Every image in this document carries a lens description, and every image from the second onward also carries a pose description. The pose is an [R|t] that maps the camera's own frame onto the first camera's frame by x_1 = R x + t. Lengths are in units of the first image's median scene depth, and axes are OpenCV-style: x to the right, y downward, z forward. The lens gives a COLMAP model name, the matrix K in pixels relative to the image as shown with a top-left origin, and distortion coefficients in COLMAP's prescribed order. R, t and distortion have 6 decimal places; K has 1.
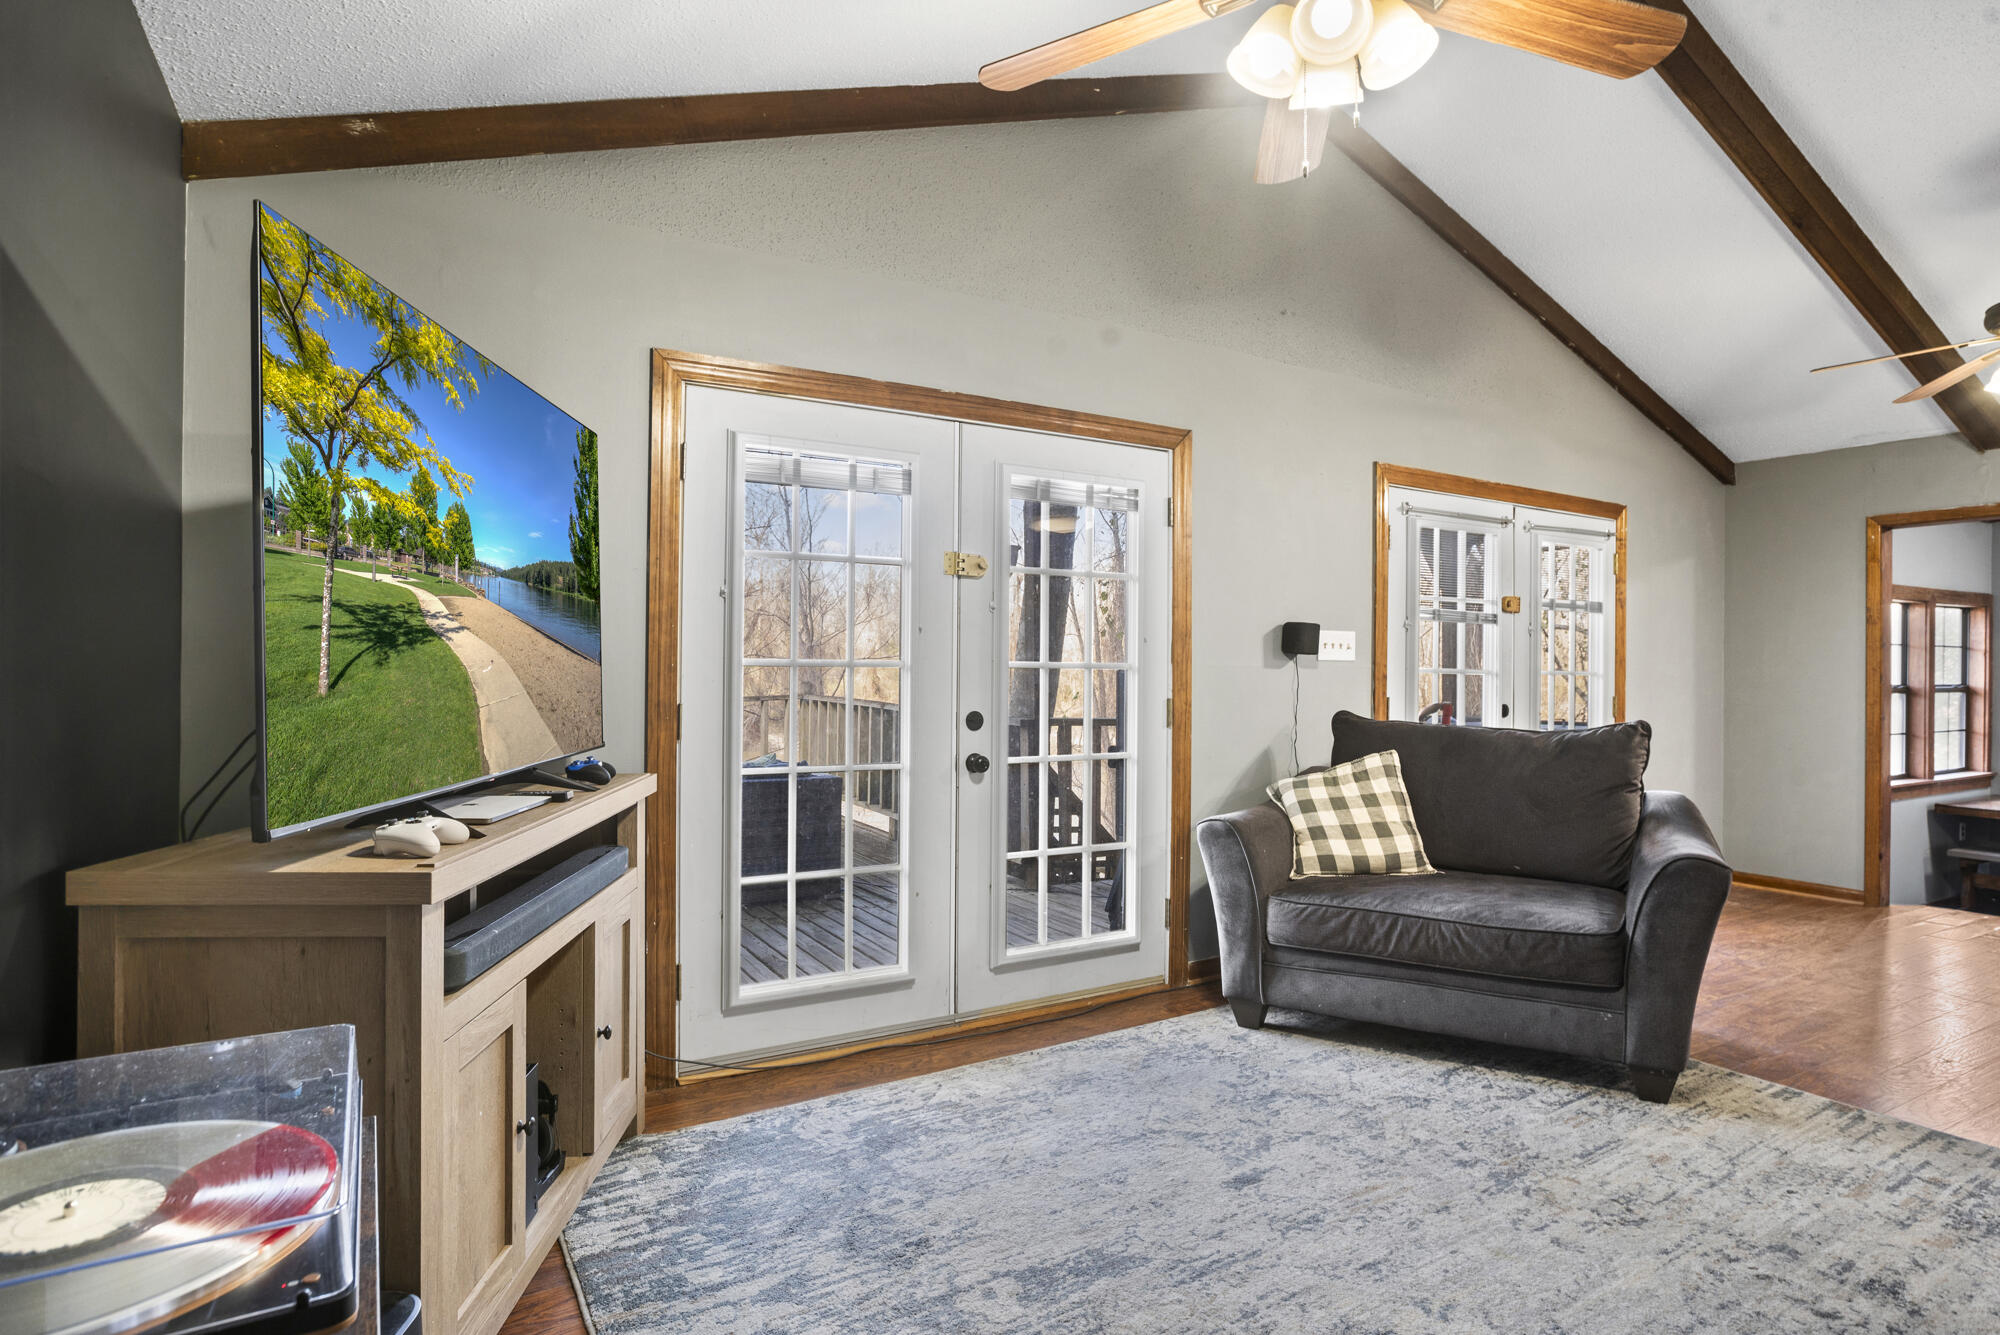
lens RADIAL K [[1050.9, 0, 1001.0], [0, 1050.9, 639.4], [0, 0, 1]] dist [-0.048213, 0.017198]
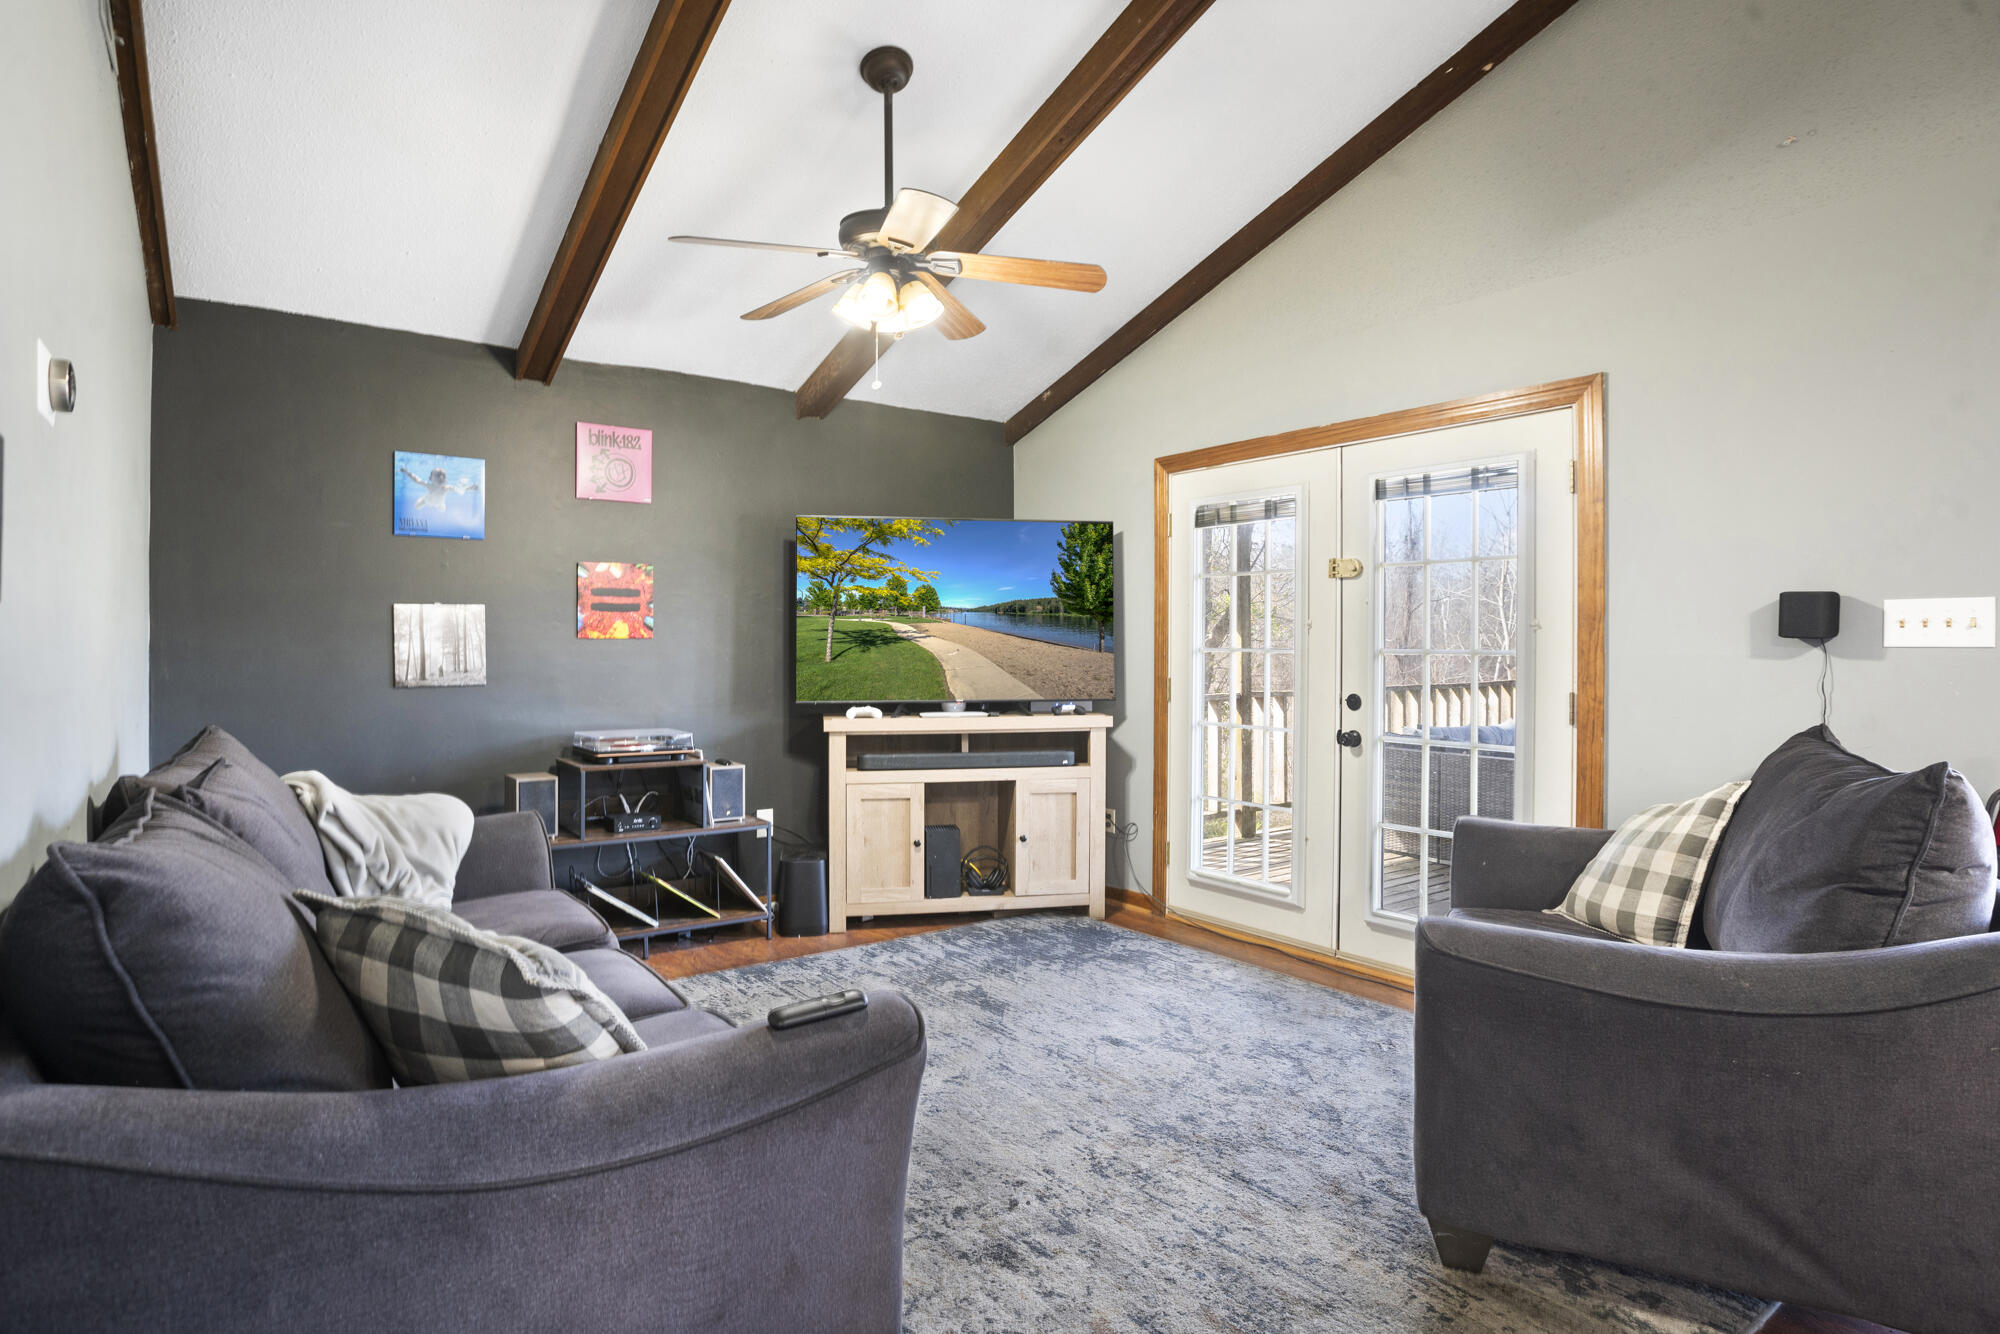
lens RADIAL K [[1024.1, 0, 1003.2], [0, 1024.1, 636.0], [0, 0, 1]] dist [-0.052851, 0.030590]
pose [[0.126062, -0.011716, -0.991953, 1.593837], [0.022017, 0.999717, -0.009010, 0.012606], [0.991778, -0.020704, 0.126284, 0.742046]]
